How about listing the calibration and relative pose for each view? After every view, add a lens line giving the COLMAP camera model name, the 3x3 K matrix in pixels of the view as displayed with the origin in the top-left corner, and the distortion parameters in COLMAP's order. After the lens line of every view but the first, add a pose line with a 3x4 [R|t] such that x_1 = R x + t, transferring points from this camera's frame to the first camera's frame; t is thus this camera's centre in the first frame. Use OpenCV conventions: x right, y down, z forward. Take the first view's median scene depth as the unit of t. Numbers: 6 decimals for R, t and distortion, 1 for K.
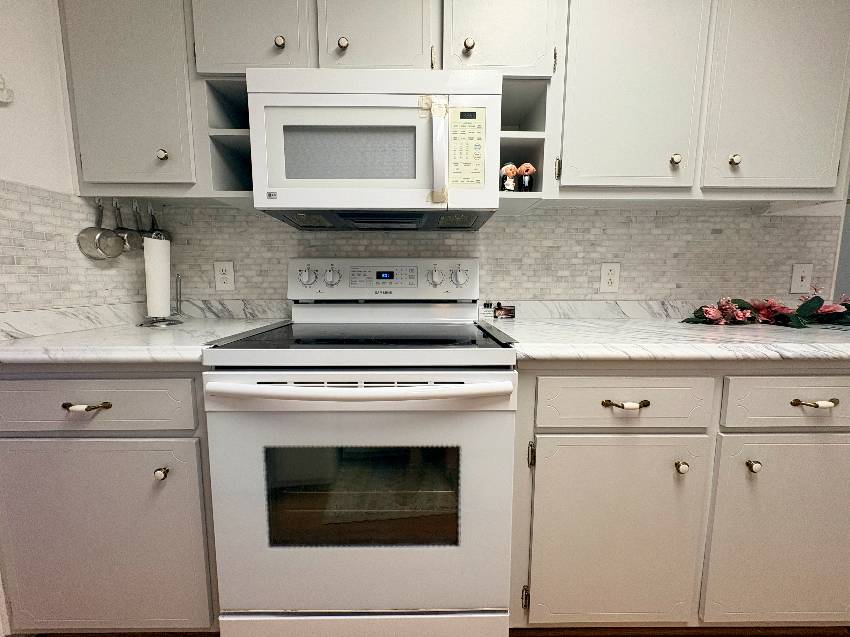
lens RADIAL K [[342.5, 0, 425.3], [0, 342.5, 317.2], [0, 0, 1]] dist [-0.003250, 0.000013]
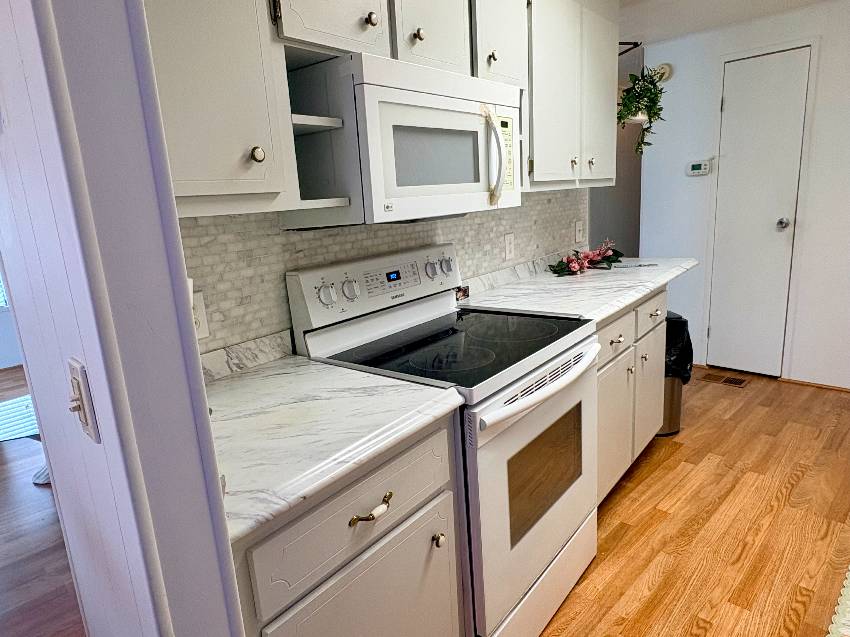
lens RADIAL K [[541.4, 0, 424.7], [0, 541.4, 319.4], [0, 0, 1]] dist [-0.011951, -0.001346]
pose [[0.625440, -0.216026, 0.749772, -1.053243], [0.148587, 0.976301, 0.157347, -0.207137], [-0.765994, 0.012995, 0.642716, 0.063140]]
